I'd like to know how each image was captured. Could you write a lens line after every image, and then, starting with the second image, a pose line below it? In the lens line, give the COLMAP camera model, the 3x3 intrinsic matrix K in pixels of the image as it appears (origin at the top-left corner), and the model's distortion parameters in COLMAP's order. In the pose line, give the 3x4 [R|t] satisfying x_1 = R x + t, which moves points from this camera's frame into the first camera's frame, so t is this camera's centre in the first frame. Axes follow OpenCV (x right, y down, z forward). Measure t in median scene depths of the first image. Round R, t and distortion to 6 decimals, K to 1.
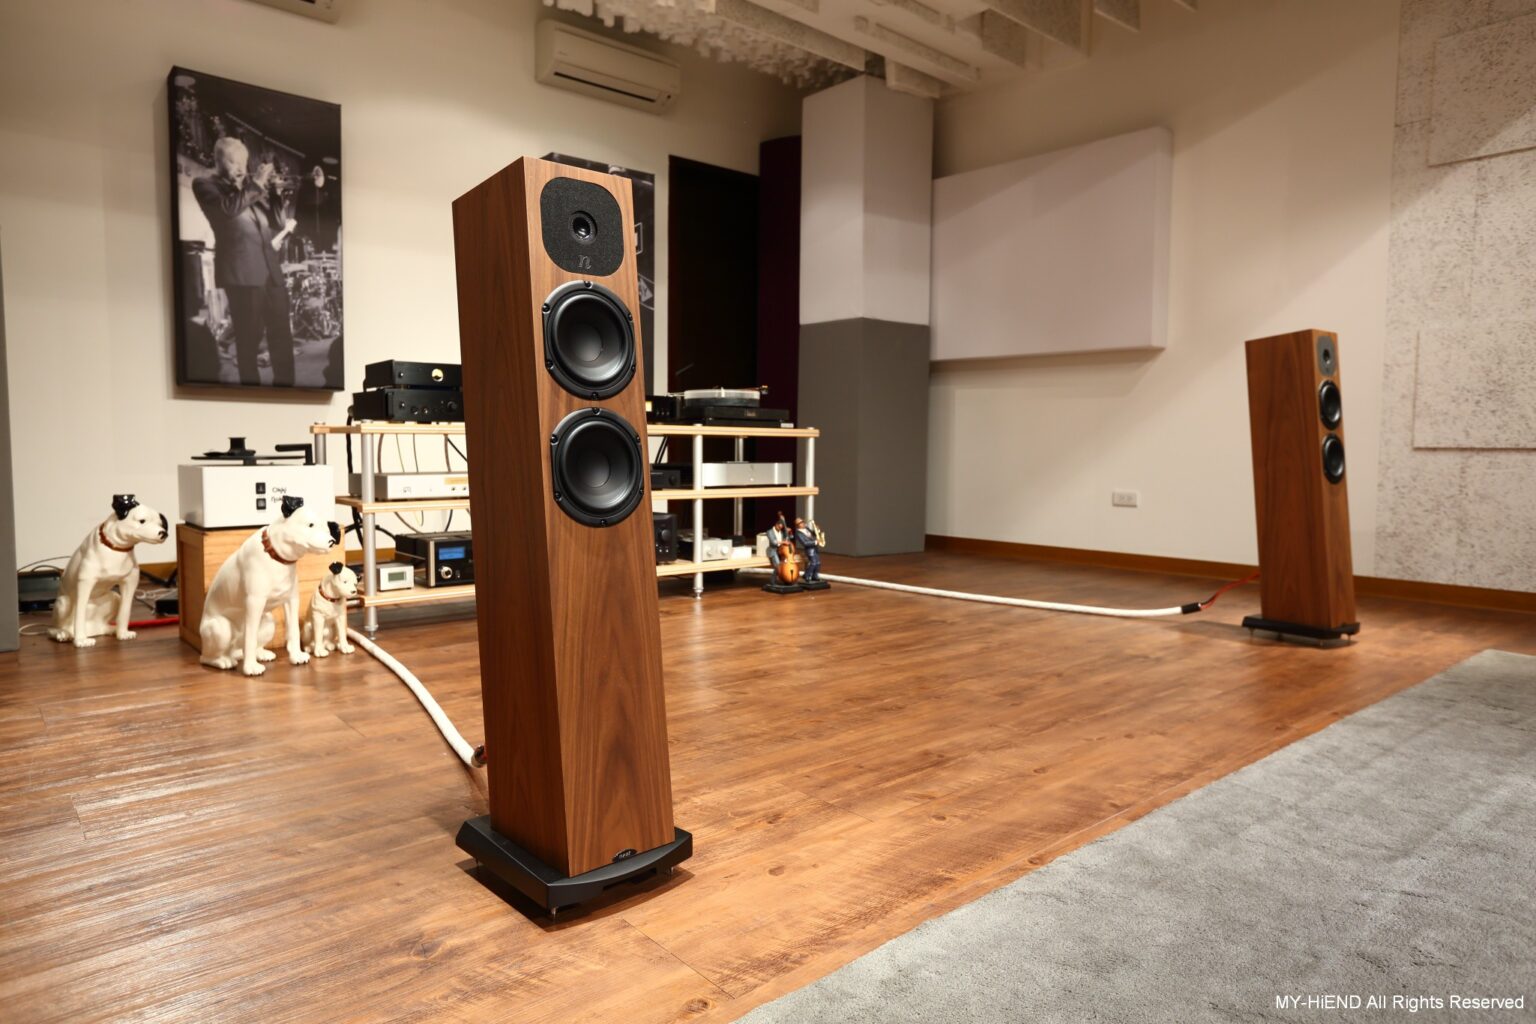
lens RADIAL K [[954.3, 0, 763.6], [0, 954.3, 508.8], [0, 0, 1]] dist [-0.015995, 0.010818]
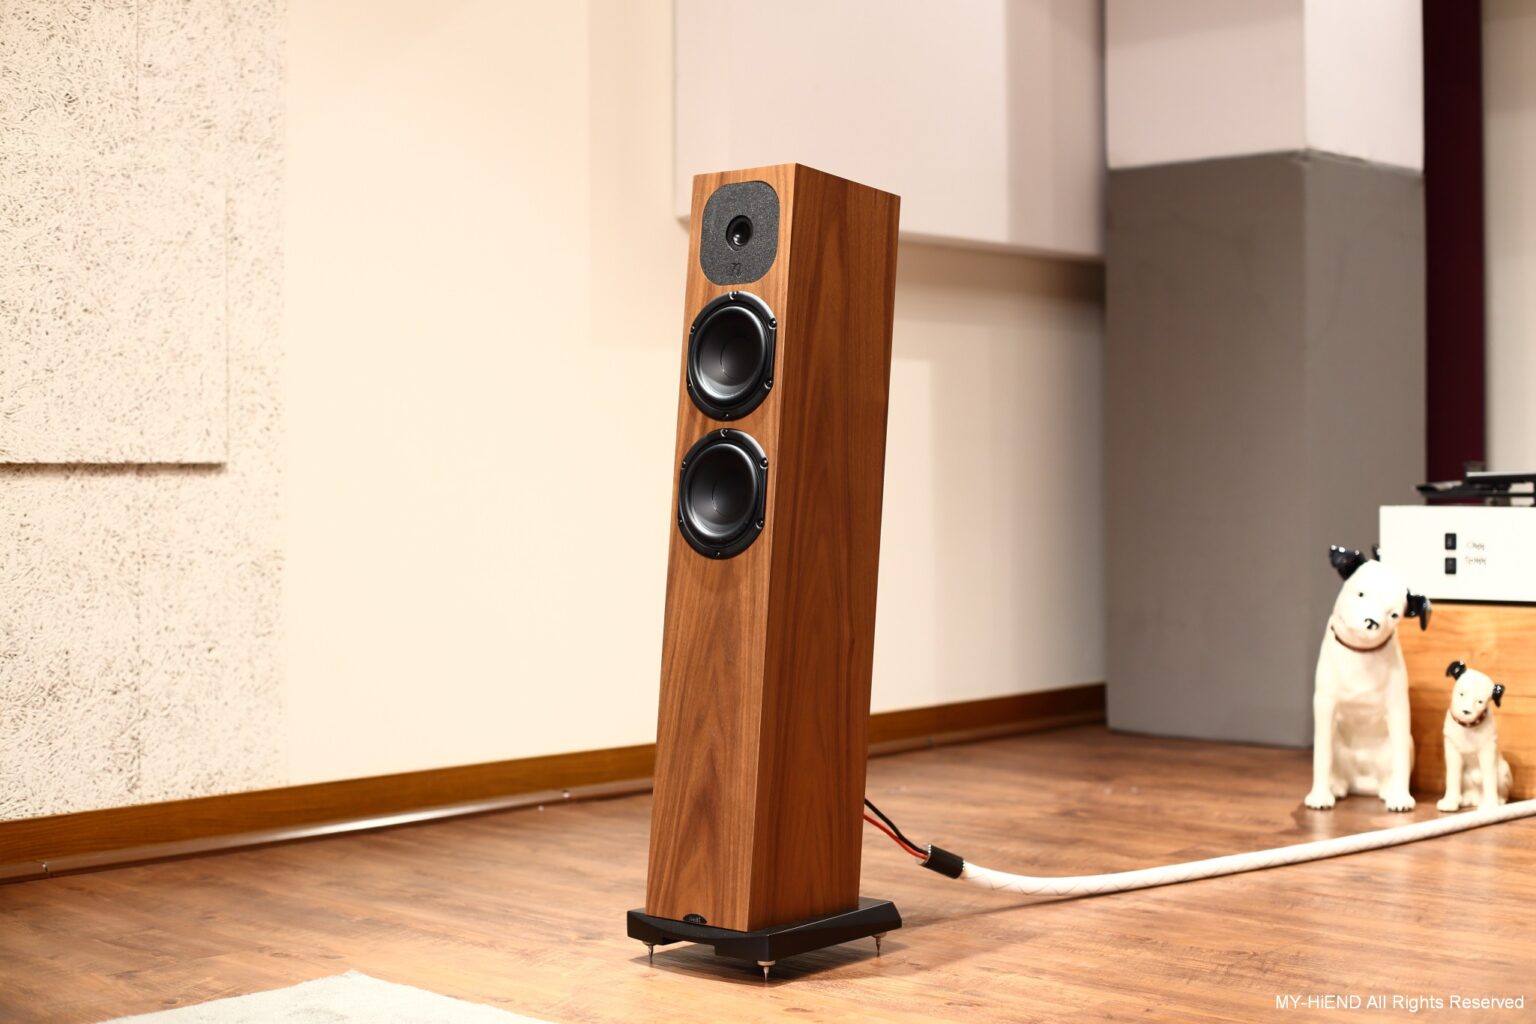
lens RADIAL K [[2277.2, 0, 767.8], [0, 2277.2, 499.1], [0, 0, 1]] dist [-0.165593, 0.000000]
pose [[0.108259, 0.005663, -0.994107, 0.685226], [-0.065233, 0.997869, -0.001419, -0.013109], [0.991980, 0.065002, 0.108397, 0.275591]]
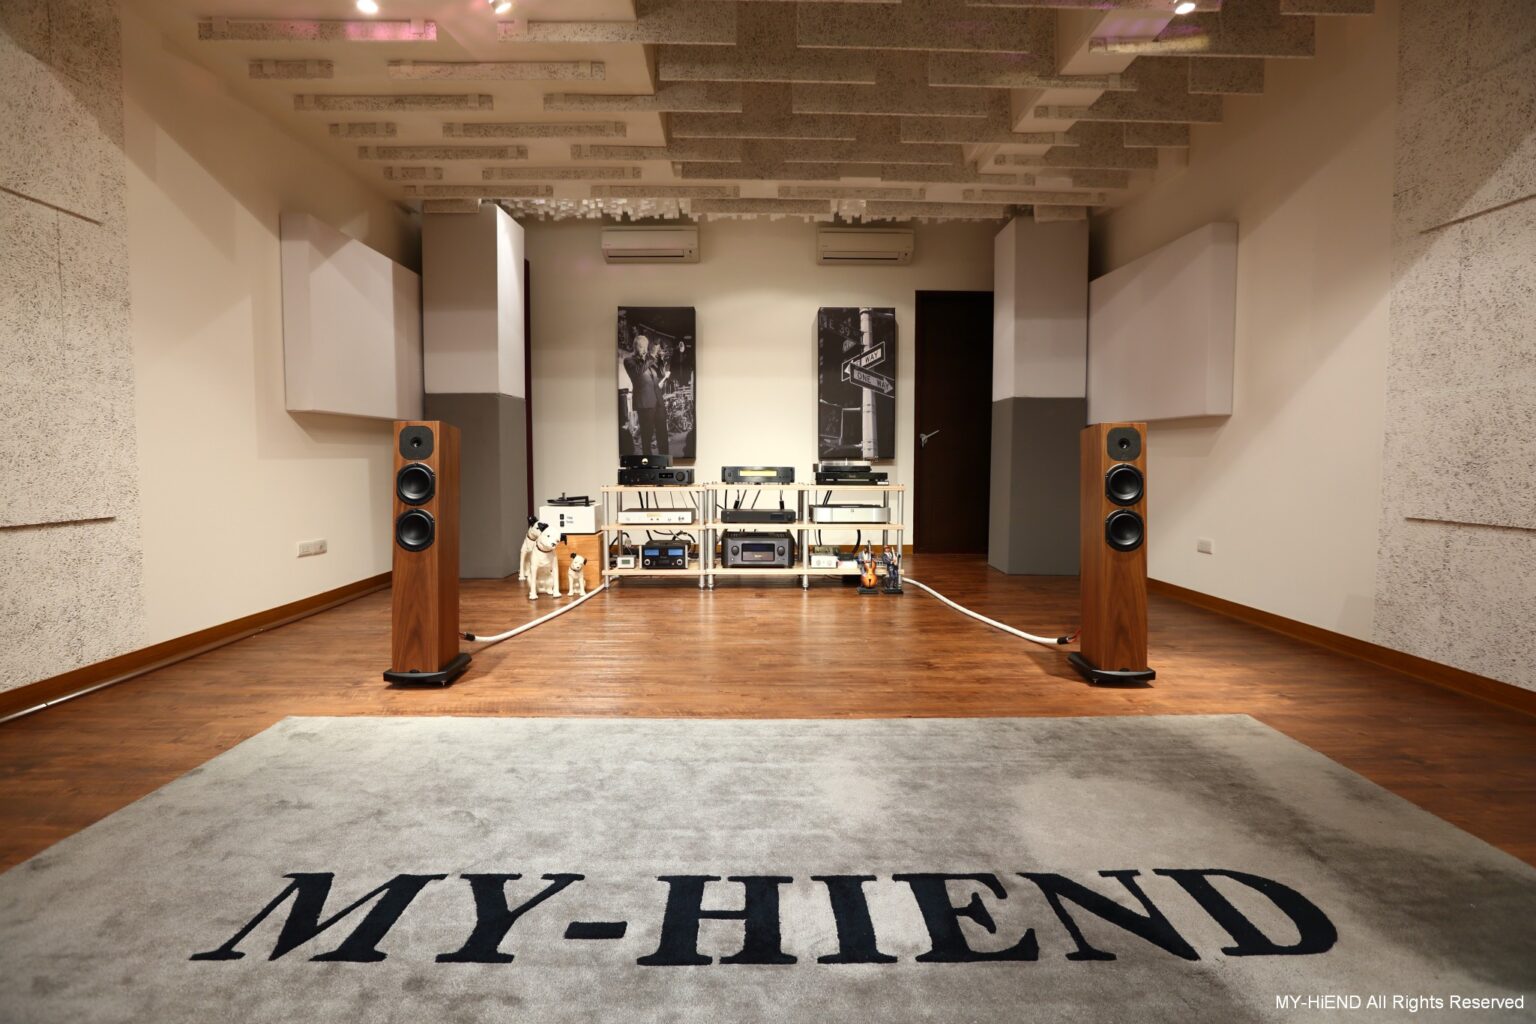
lens RADIAL K [[713.8, 0, 768.5], [0, 713.8, 503.7], [0, 0, 1]] dist [-0.033274, 0.002559]
pose [[0.769392, 0.034076, -0.637868, 0.657564], [-0.039084, 0.999216, 0.006237, -0.059371], [0.637580, 0.020131, 0.770121, 0.023539]]
